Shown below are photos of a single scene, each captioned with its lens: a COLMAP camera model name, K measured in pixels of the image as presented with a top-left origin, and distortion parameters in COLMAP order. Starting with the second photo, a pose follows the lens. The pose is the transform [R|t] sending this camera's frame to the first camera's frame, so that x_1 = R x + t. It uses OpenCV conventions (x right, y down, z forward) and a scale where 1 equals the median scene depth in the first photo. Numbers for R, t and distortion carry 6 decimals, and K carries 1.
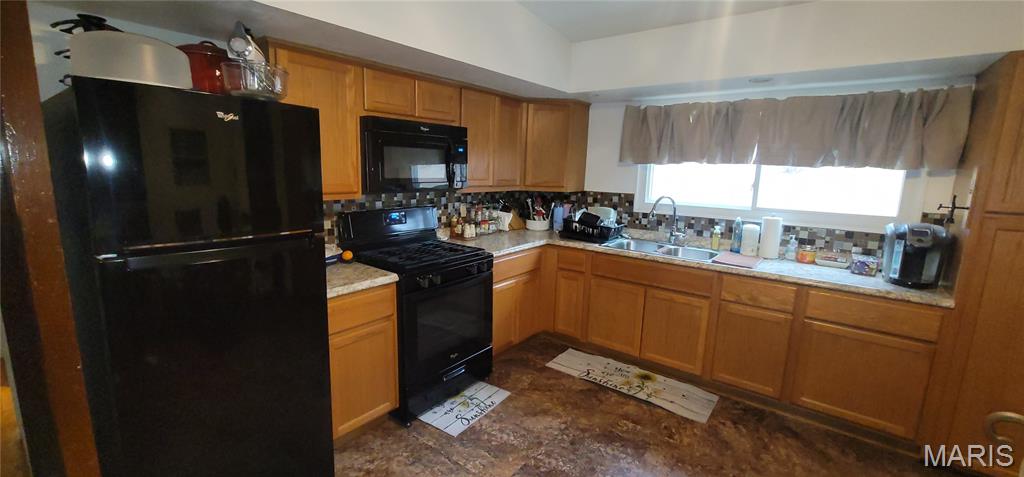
lens RADIAL K [[420.5, 0, 510.2], [0, 420.5, 238.9], [0, 0, 1]] dist [-0.007255, 0.000431]
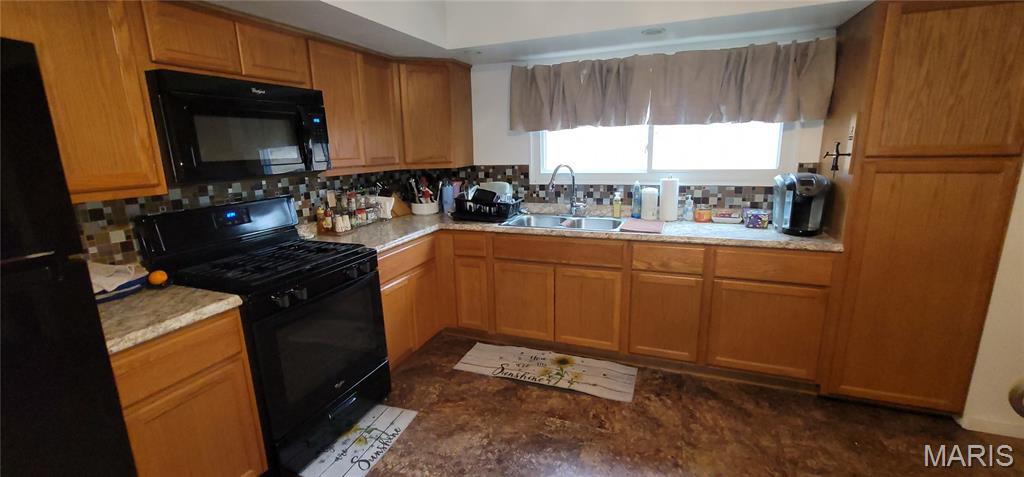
lens RADIAL K [[420.5, 0, 510.2], [0, 420.5, 238.9], [0, 0, 1]] dist [-0.007255, 0.000431]
pose [[0.958173, -0.110580, 0.263964, -0.004160], [0.098131, 0.993367, 0.059935, -0.006923], [-0.268841, -0.031525, 0.962669, 0.150145]]
